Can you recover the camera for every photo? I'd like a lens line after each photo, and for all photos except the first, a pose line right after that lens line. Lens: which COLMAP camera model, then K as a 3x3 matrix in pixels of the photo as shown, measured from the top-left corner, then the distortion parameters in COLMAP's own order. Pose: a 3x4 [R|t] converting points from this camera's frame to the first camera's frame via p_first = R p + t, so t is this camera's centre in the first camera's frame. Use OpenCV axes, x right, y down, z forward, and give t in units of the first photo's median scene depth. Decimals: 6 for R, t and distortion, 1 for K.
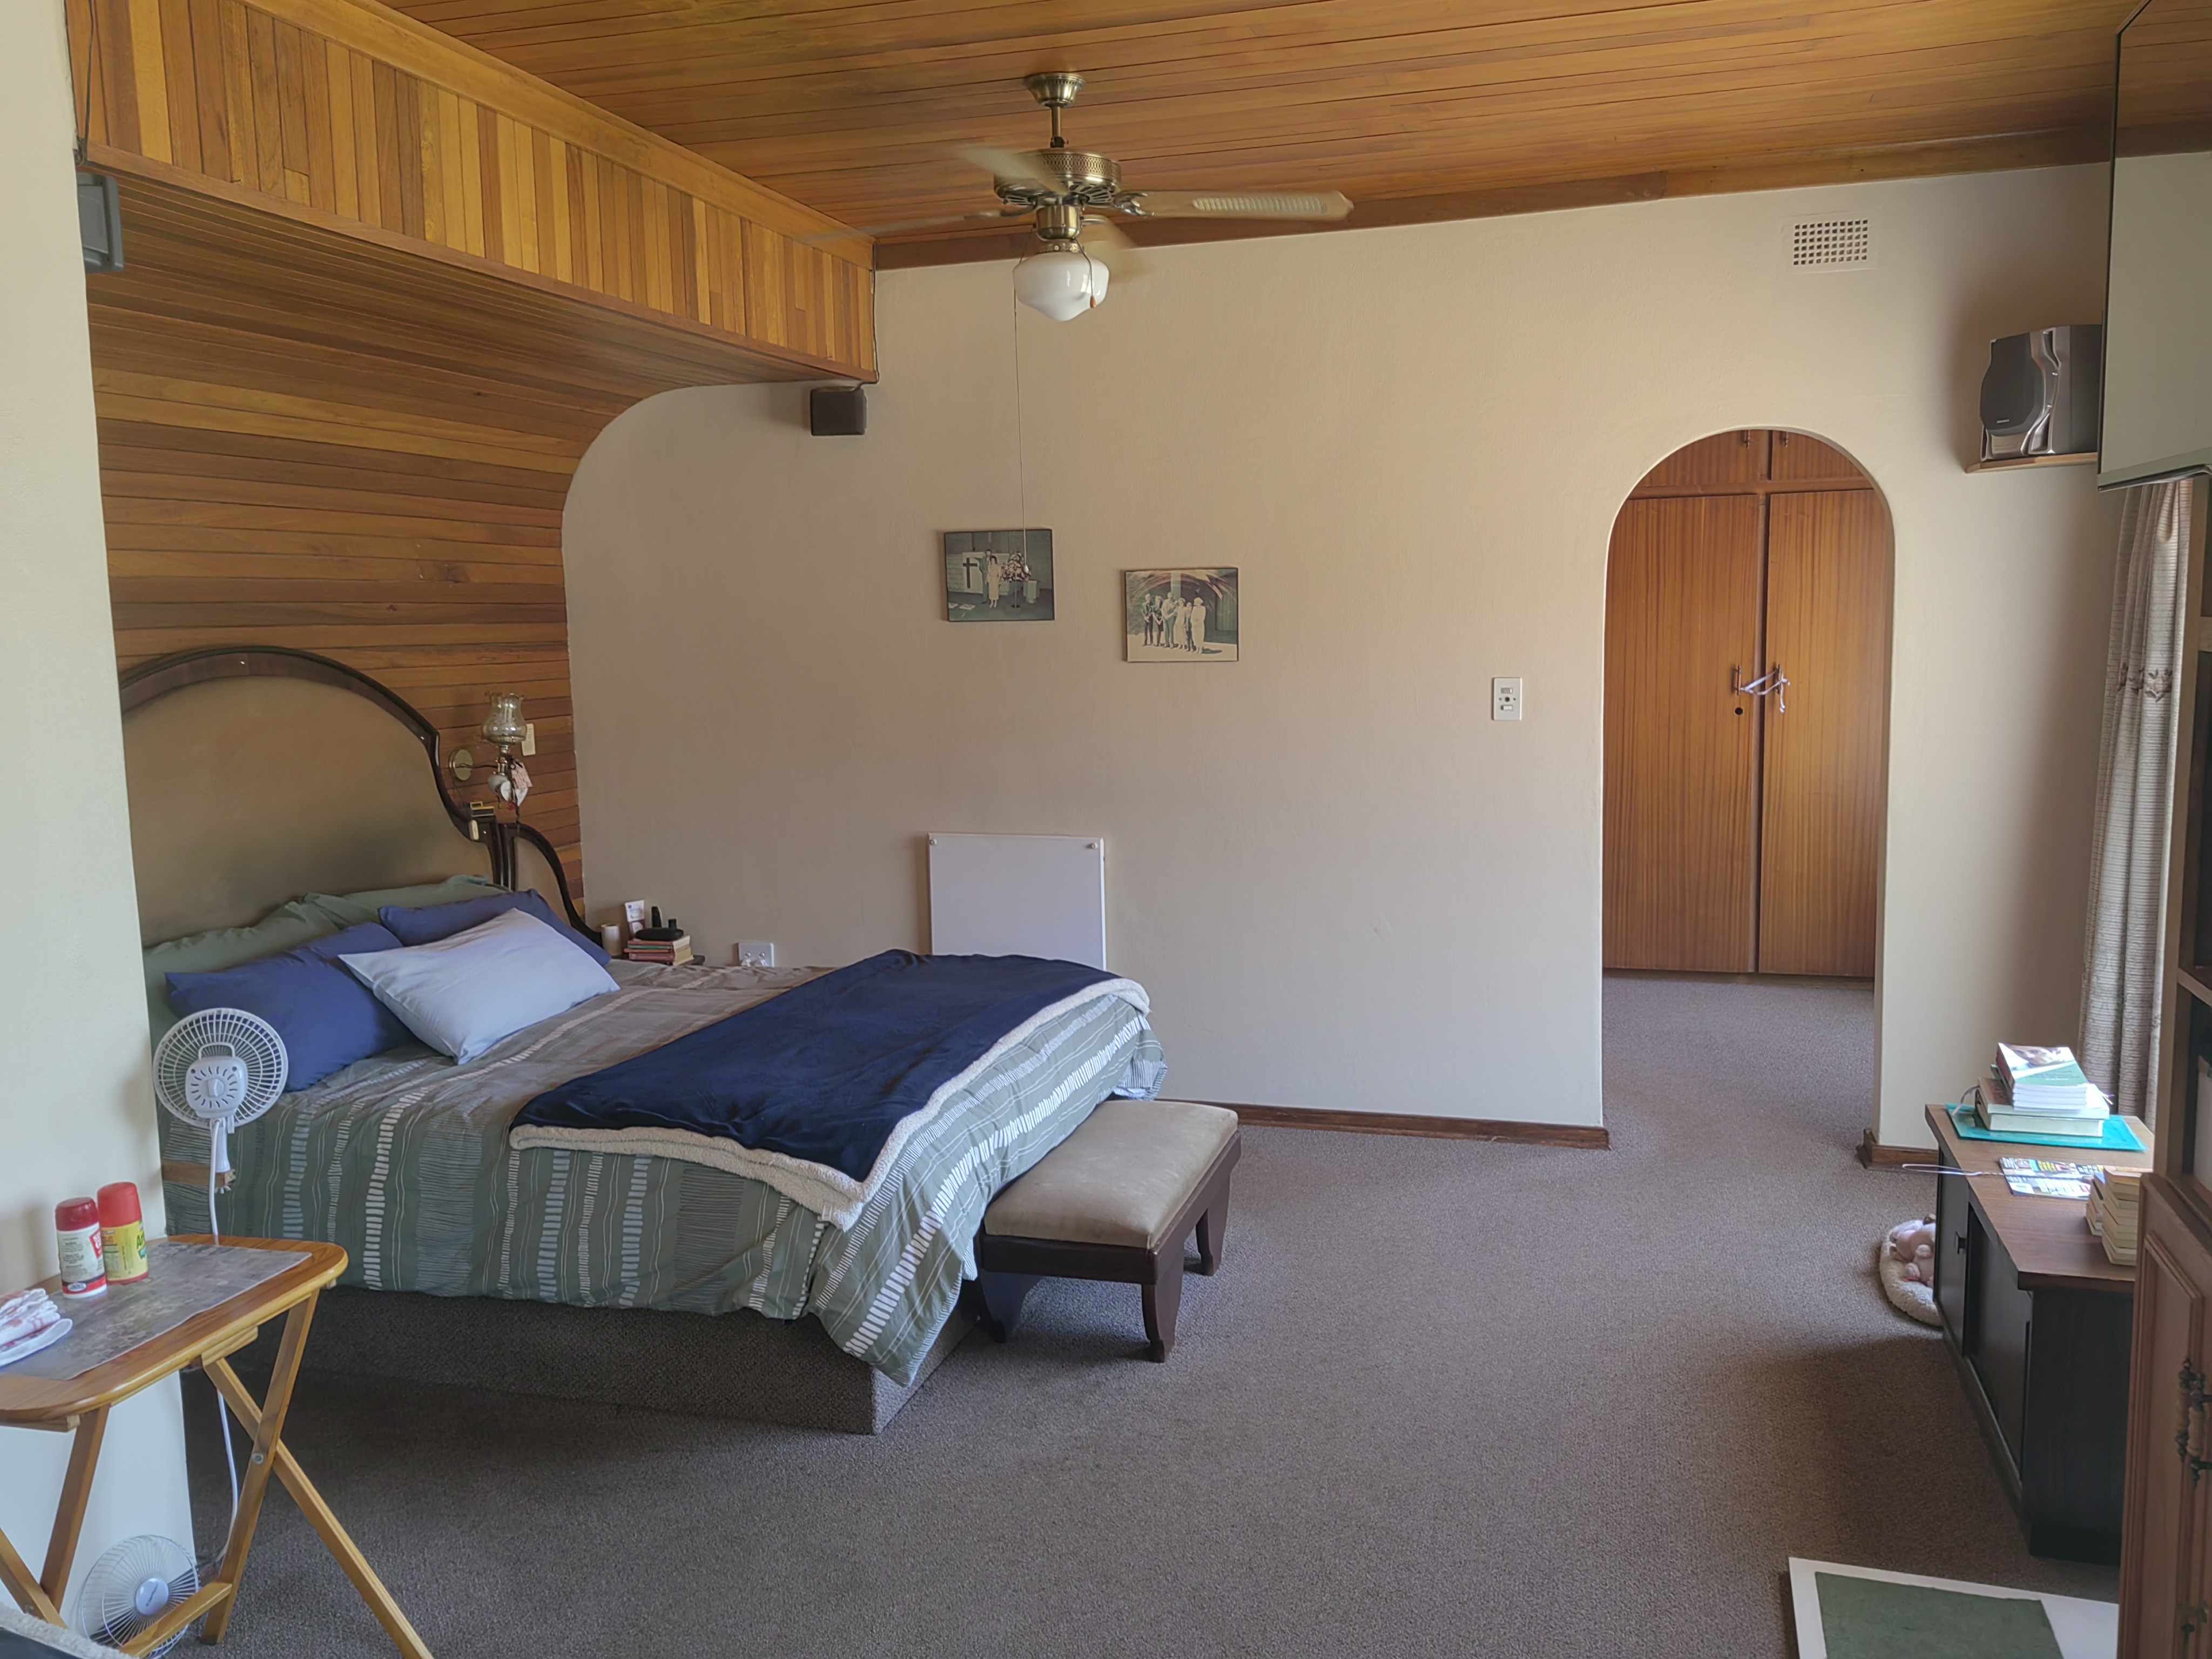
lens RADIAL K [[1736.2, 0, 1104.4], [0, 1736.2, 806.1], [0, 0, 1]] dist [0.045090, -0.074988]
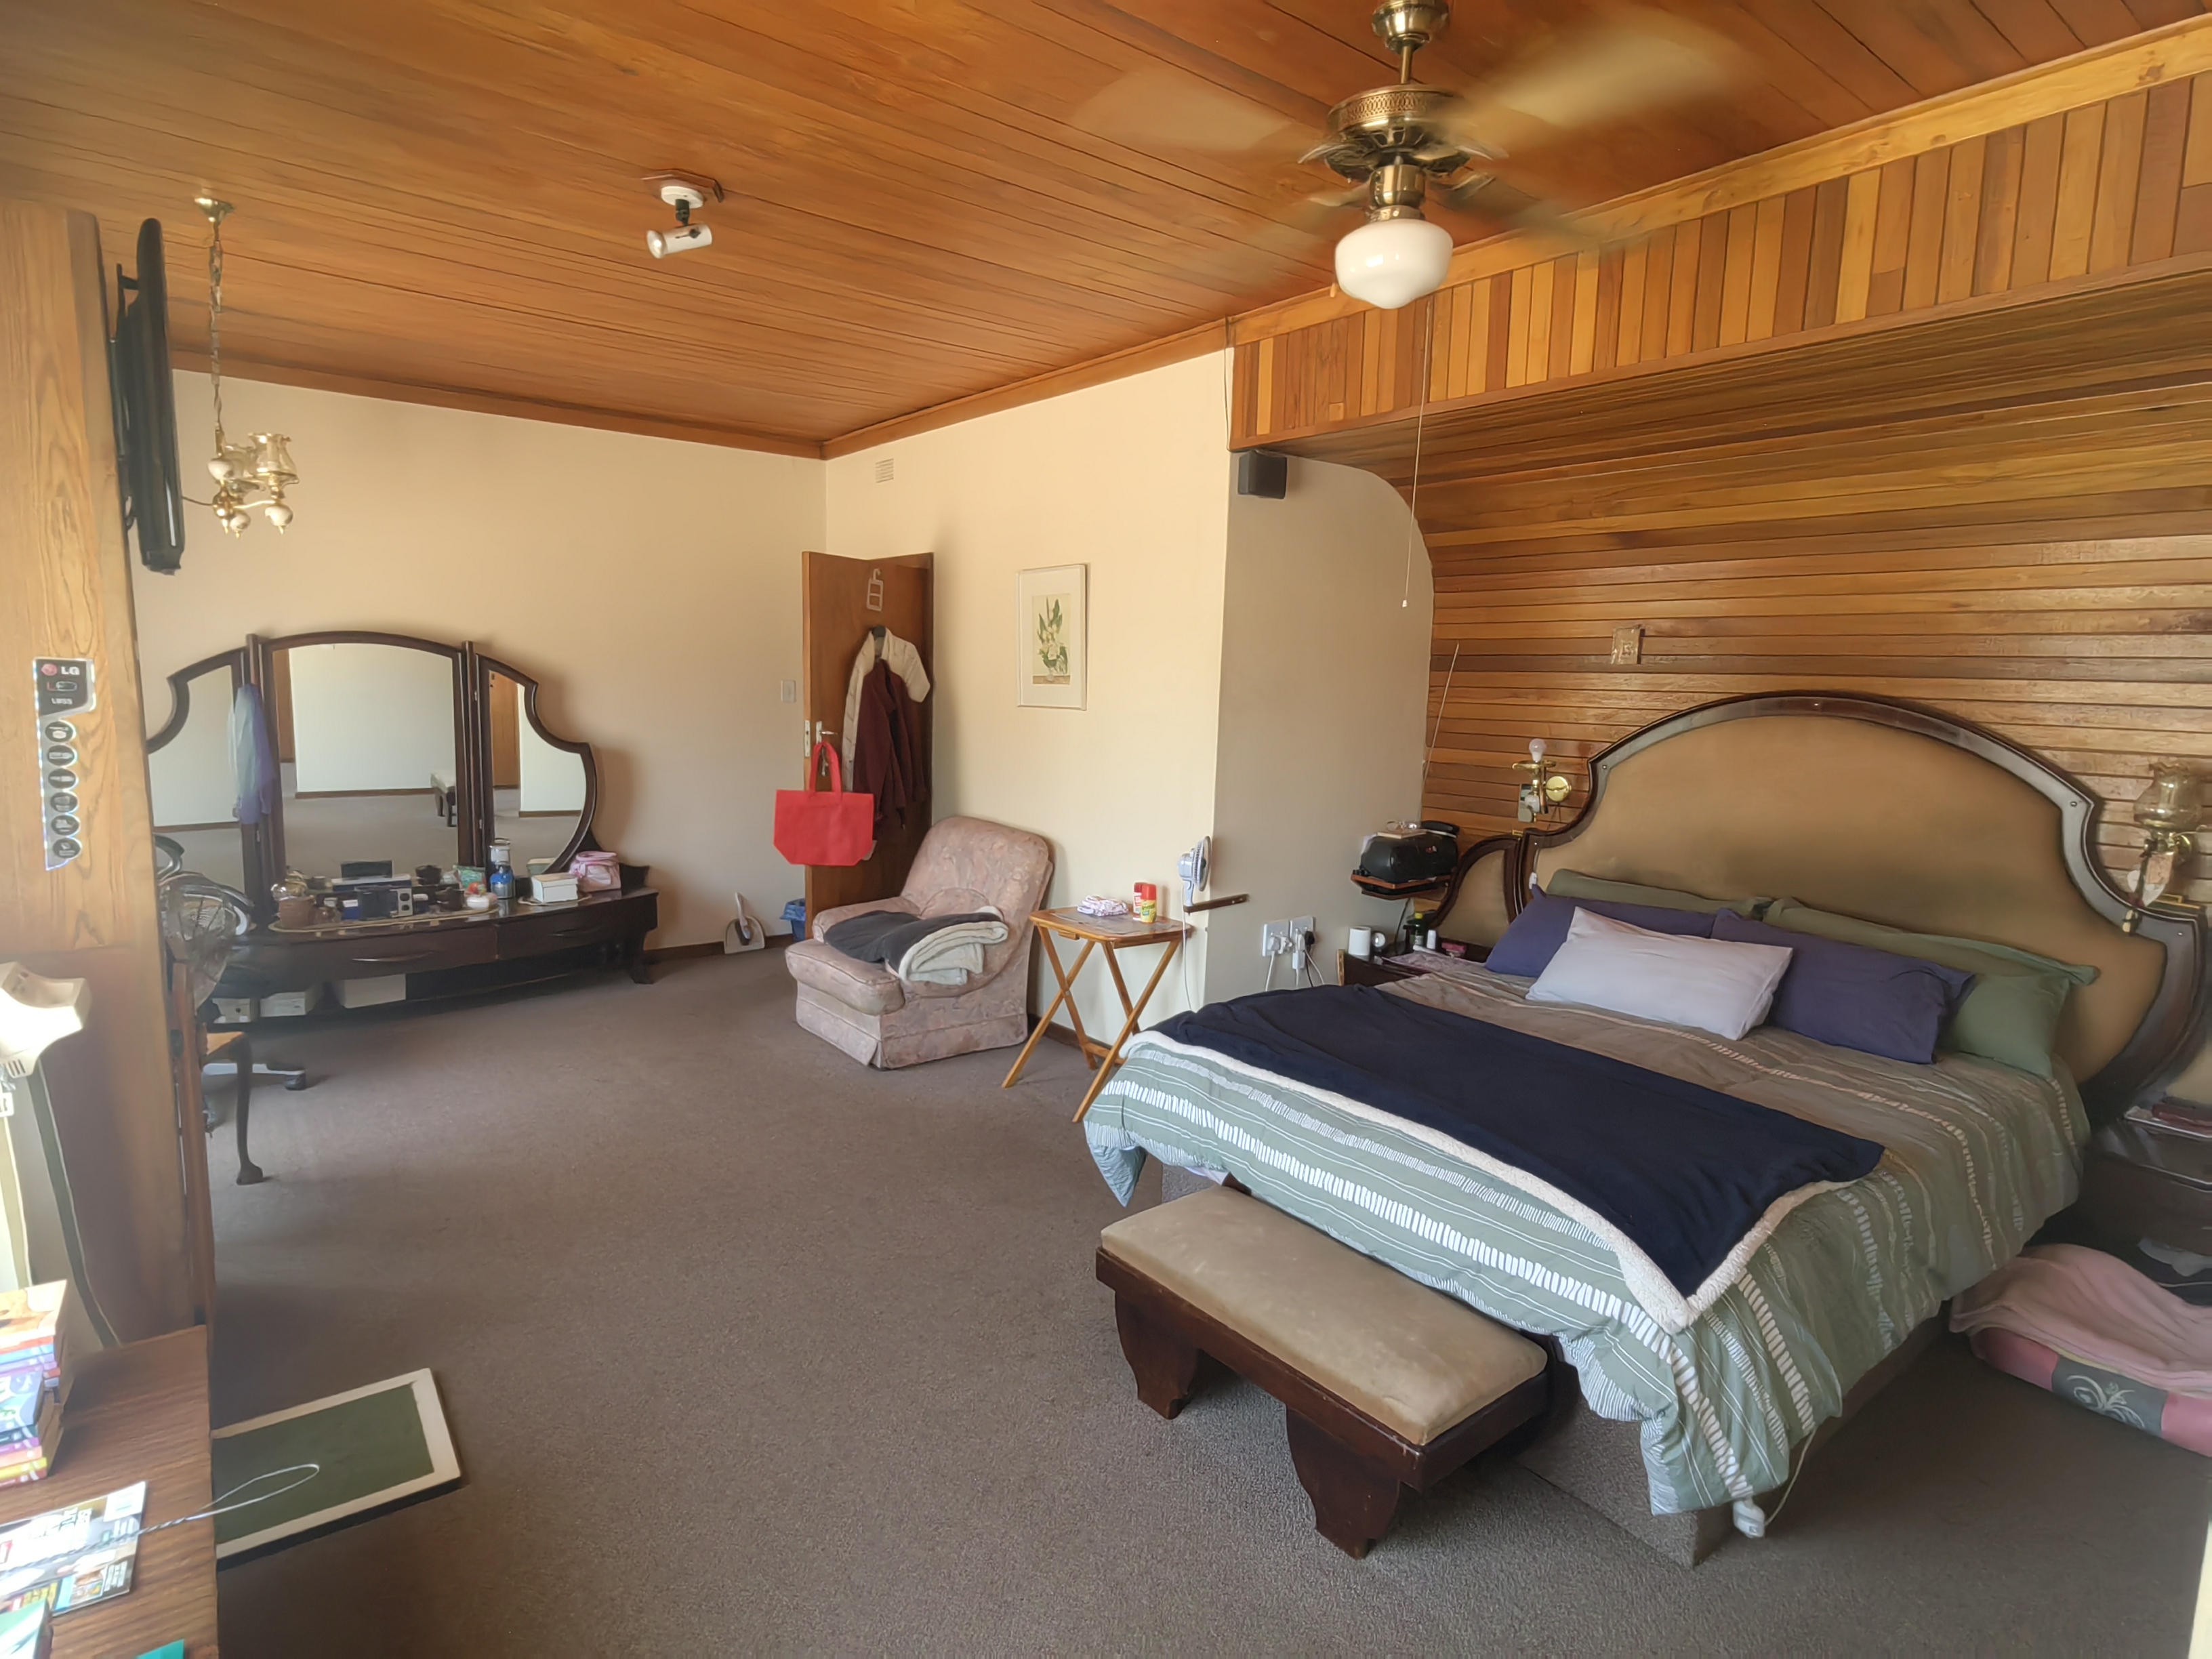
lens RADIAL K [[1178.5, 0, 1106.0], [0, 1178.5, 829.5], [0, 0, 1]] dist [-0.026539, 0.000749]
pose [[-0.581520, 0.103696, -0.806896, 0.554401], [-0.114370, 0.971572, 0.207284, -0.135502], [0.805453, 0.212824, -0.553129, 1.297694]]
